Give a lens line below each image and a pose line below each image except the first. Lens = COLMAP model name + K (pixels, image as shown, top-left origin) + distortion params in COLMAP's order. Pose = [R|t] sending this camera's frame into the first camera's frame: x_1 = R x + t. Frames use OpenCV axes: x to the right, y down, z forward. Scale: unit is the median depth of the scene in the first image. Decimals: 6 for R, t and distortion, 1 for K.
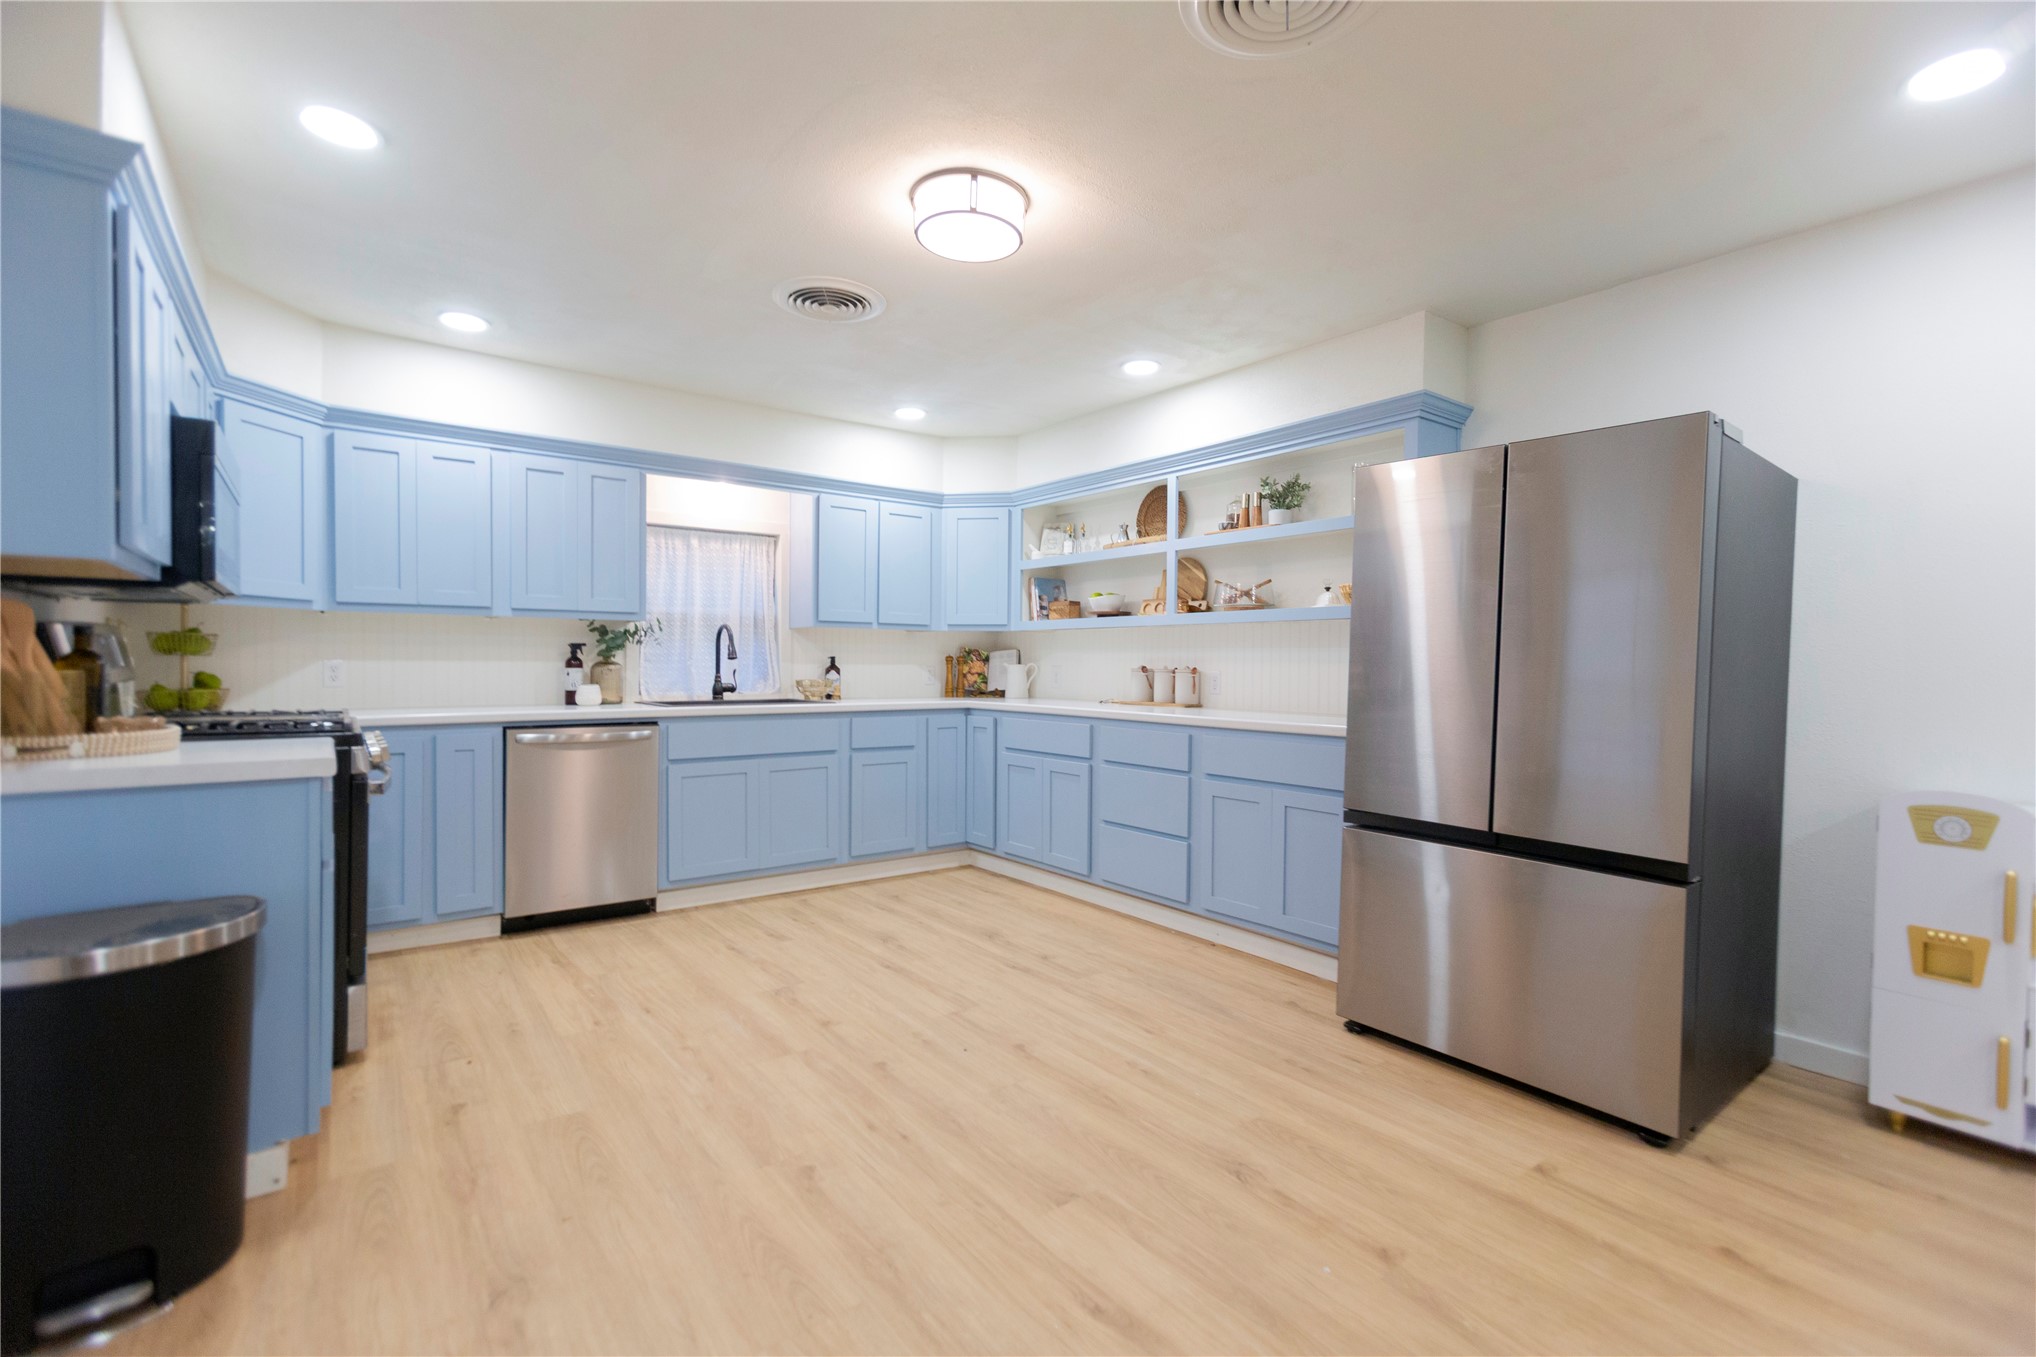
lens RADIAL K [[900.4, 0, 1021.5], [0, 900.4, 672.5], [0, 0, 1]] dist [-0.013255, 0.008462]
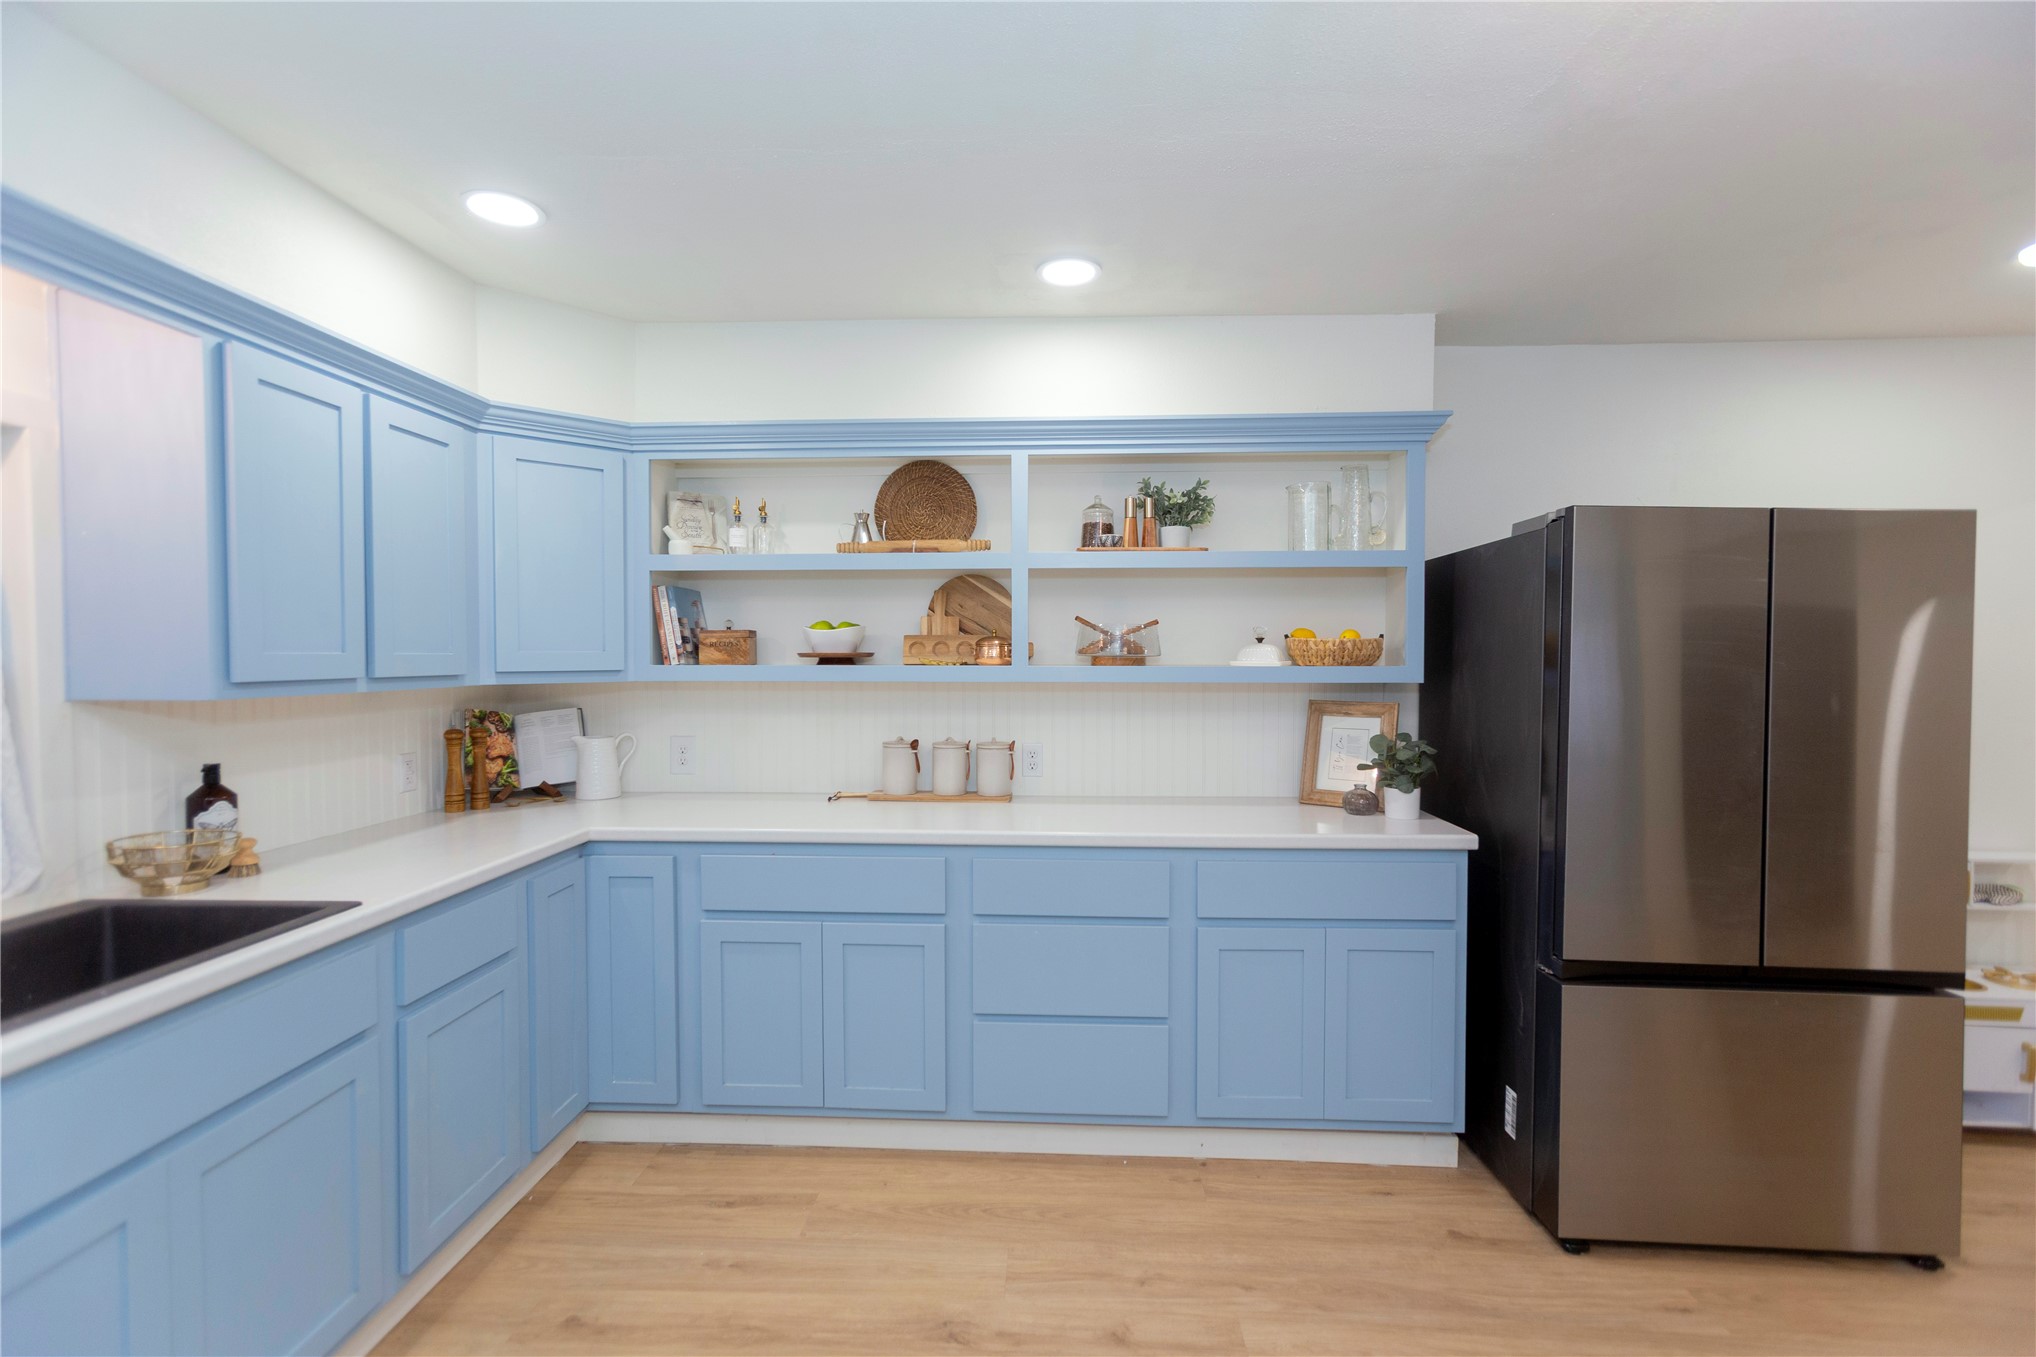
lens RADIAL K [[900.4, 0, 1017.5], [0, 900.4, 681.6], [0, 0, 1]] dist [-0.013255, 0.008462]
pose [[0.652434, -0.030604, 0.757227, -0.292640], [0.013048, 0.999490, 0.029154, -0.064545], [-0.757733, -0.009141, 0.652500, 0.509893]]
